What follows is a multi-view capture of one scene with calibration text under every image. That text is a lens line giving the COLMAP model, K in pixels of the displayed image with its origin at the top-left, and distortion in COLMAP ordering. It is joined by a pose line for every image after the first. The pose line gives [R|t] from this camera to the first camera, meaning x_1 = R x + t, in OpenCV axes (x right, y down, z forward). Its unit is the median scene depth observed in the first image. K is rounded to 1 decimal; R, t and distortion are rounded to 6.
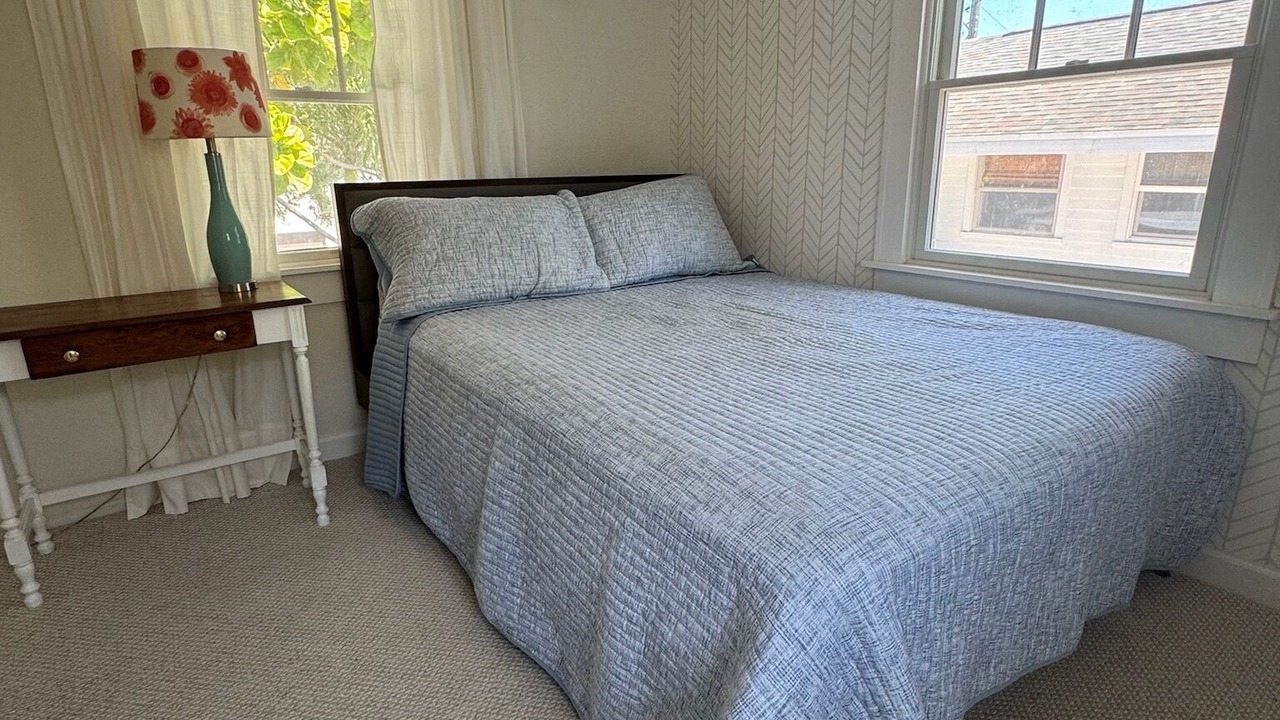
lens RADIAL K [[681.6, 0, 638.4], [0, 681.6, 356.1], [0, 0, 1]] dist [0.000200, -0.002549]
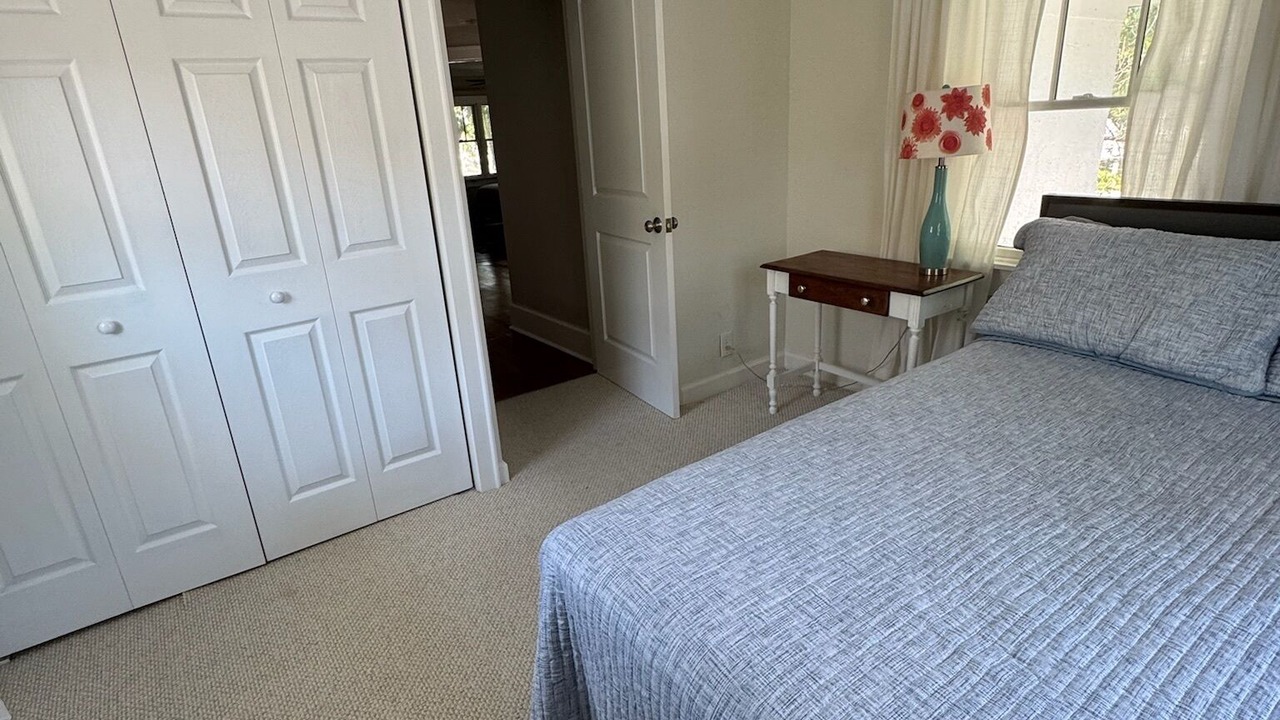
lens RADIAL K [[681.6, 0, 638.4], [0, 681.6, 356.1], [0, 0, 1]] dist [0.000200, -0.002549]
pose [[-0.001748, 0.340439, -0.940265, 0.737343], [-0.219373, 0.917232, 0.332507, -0.285650], [0.975640, 0.206850, 0.073080, 0.447152]]
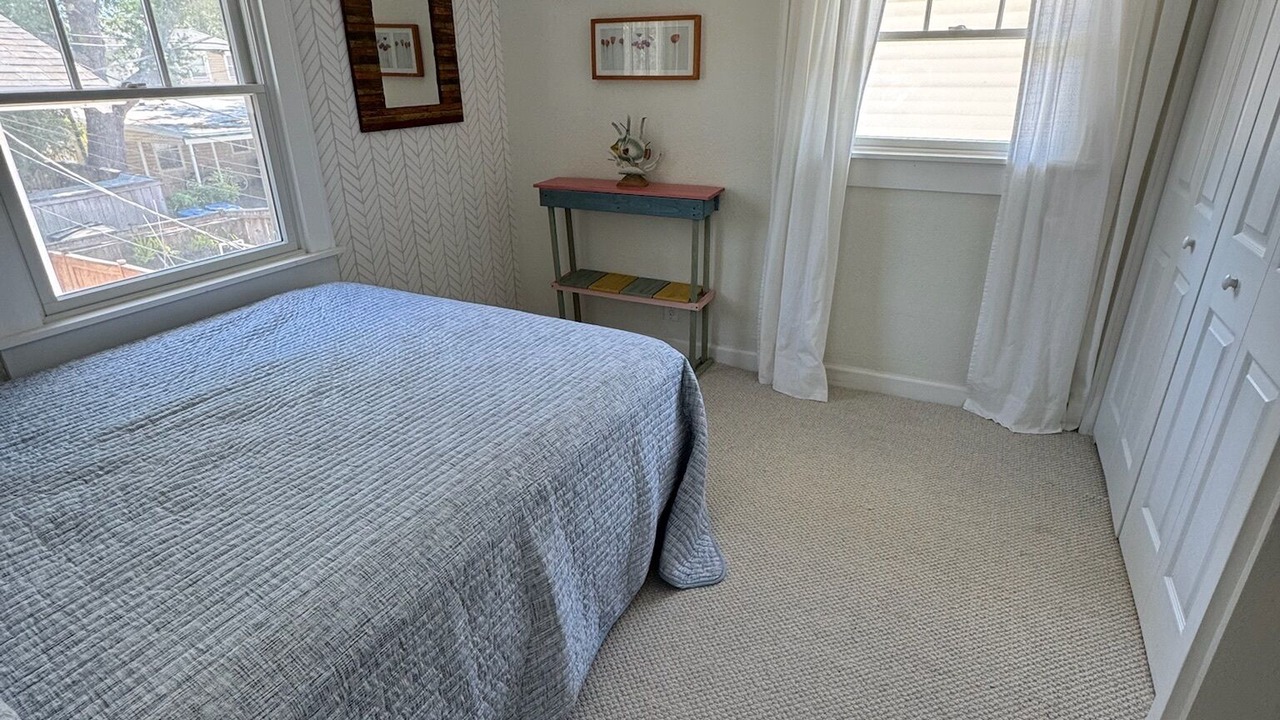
lens RADIAL K [[681.6, 0, 638.4], [0, 681.6, 356.1], [0, 0, 1]] dist [0.000200, -0.002549]
pose [[-0.461649, -0.330111, 0.823351, -0.742722], [0.259655, 0.837236, 0.481265, -0.382055], [-0.848210, 0.435962, -0.300794, 0.824572]]
